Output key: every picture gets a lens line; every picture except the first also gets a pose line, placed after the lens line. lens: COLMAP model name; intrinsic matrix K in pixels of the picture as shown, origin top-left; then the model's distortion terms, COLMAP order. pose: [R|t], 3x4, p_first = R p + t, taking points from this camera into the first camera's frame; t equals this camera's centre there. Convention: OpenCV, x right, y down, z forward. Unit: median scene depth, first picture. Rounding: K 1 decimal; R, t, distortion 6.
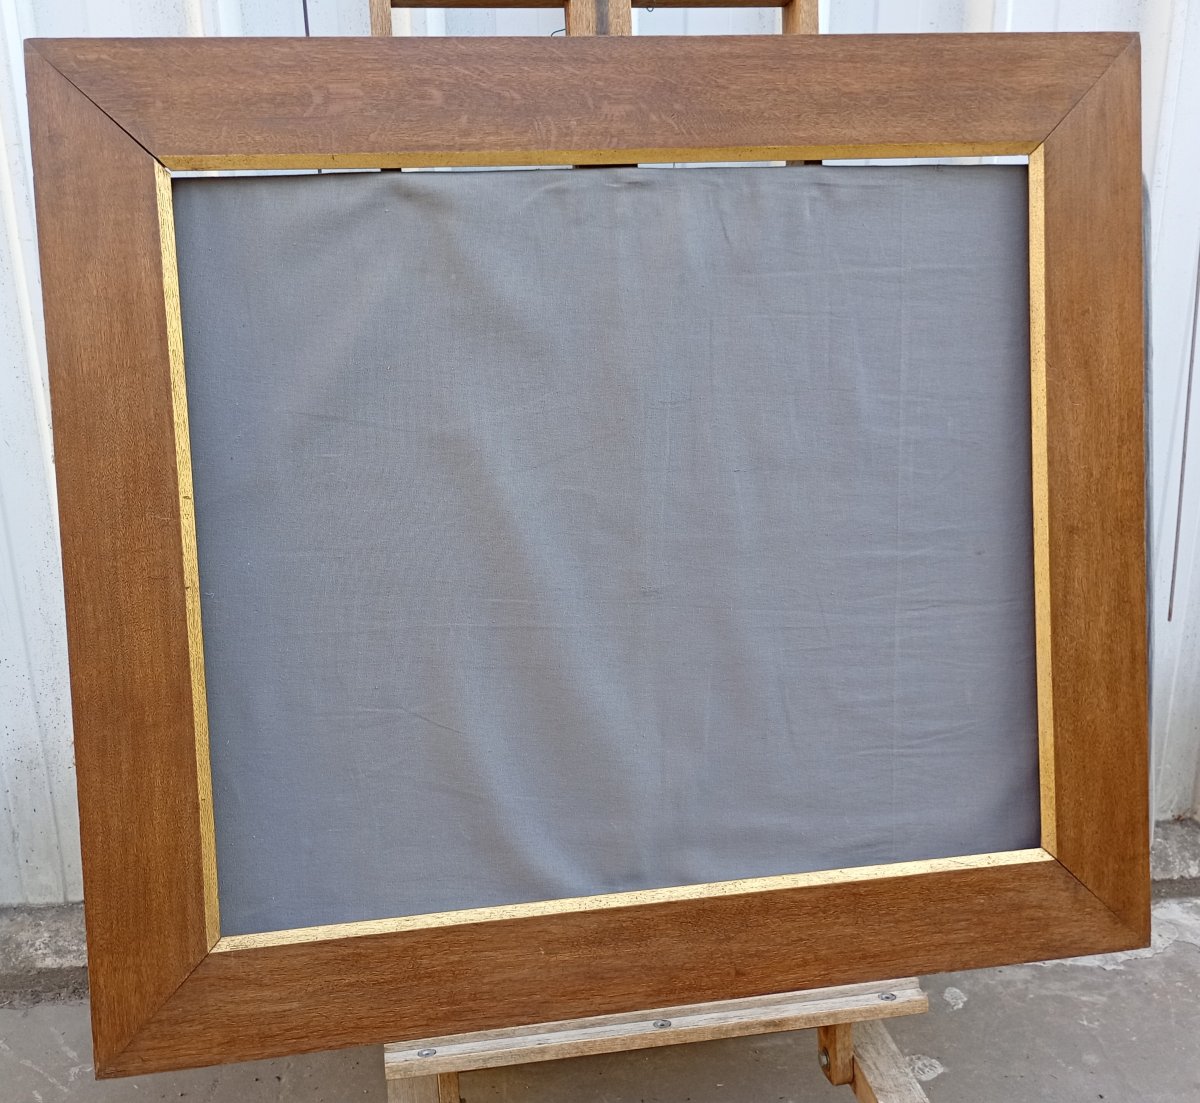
lens RADIAL K [[1403.1, 0, 606.3], [0, 1403.1, 540.2], [0, 0, 1]] dist [0.025158, 0.000000]
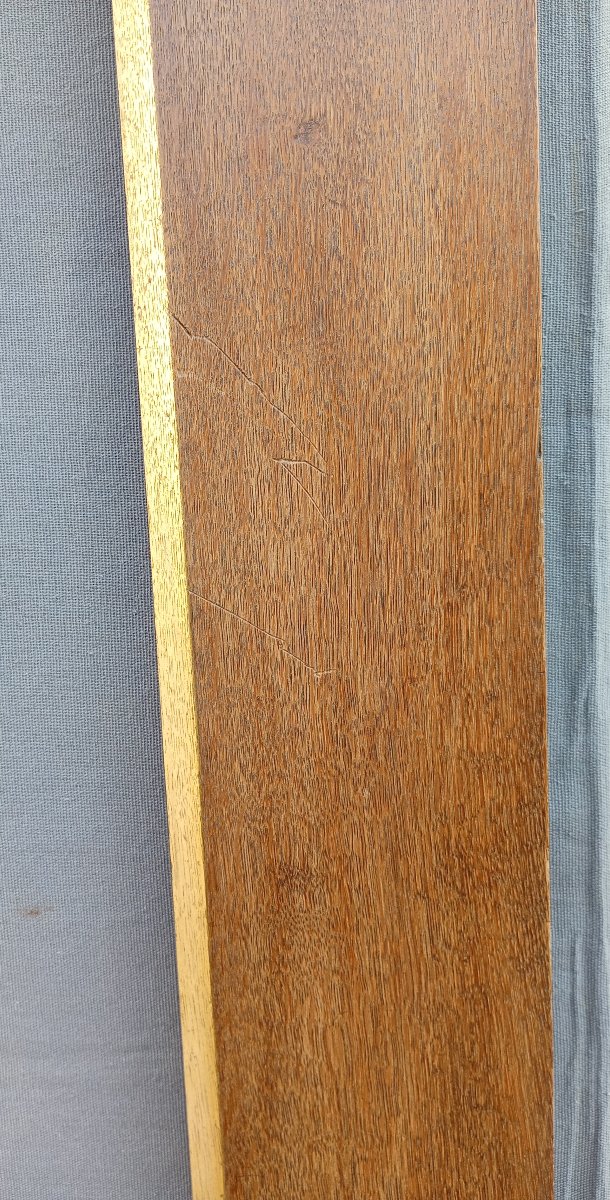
lens RADIAL K [[1074.4, 0, 258.8], [0, 1074.4, 594.8], [0, 0, 1]] dist [0.032845, -0.056779]
pose [[0.976041, 0.022613, -0.216409, 0.387403], [-0.006934, 0.997312, 0.072939, -0.088028], [0.217477, -0.069691, 0.973574, 0.804669]]
